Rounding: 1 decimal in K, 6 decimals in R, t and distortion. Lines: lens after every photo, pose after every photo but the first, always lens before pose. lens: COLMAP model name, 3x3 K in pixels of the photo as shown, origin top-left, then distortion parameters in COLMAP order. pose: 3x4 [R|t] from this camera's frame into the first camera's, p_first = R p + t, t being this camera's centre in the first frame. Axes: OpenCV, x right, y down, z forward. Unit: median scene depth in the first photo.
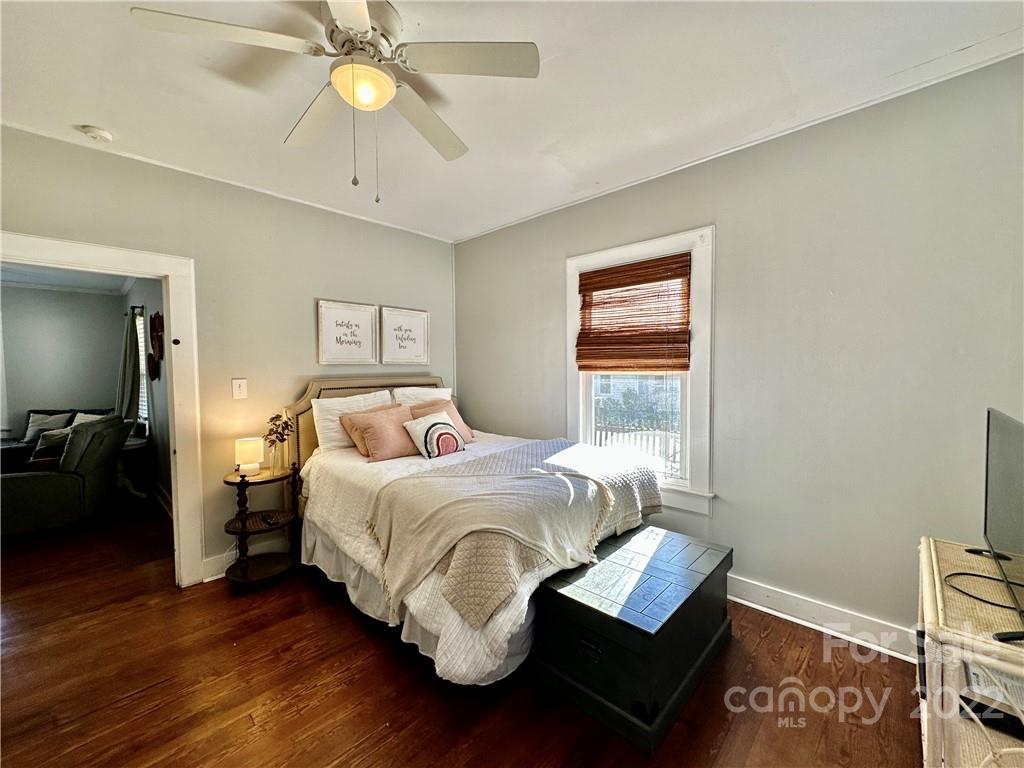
lens RADIAL K [[418.3, 0, 512.0], [0, 418.3, 384.0], [0, 0, 1]] dist [0.001426, 0.000382]
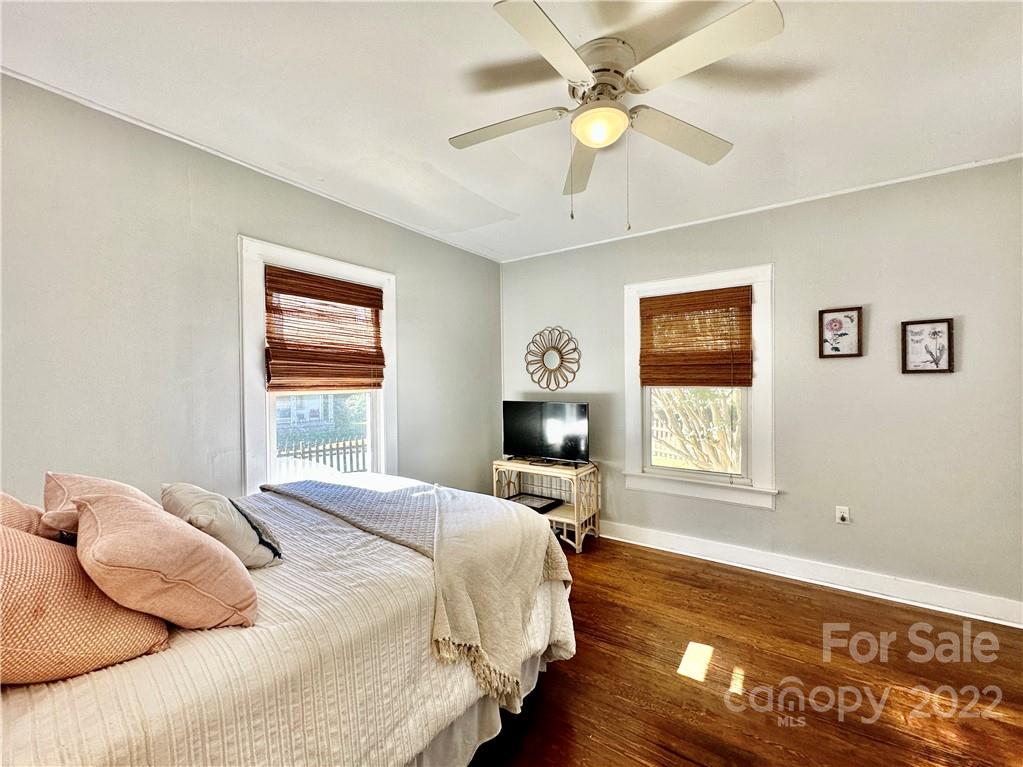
lens RADIAL K [[417.9, 0, 511.5], [0, 417.9, 383.5], [0, 0, 1]] dist [0.001426, 0.000382]
pose [[-0.151280, 0.002921, 0.988487, -0.738310], [0.047167, 0.998878, 0.004267, -0.031435], [-0.987365, 0.047269, -0.151248, 0.756431]]
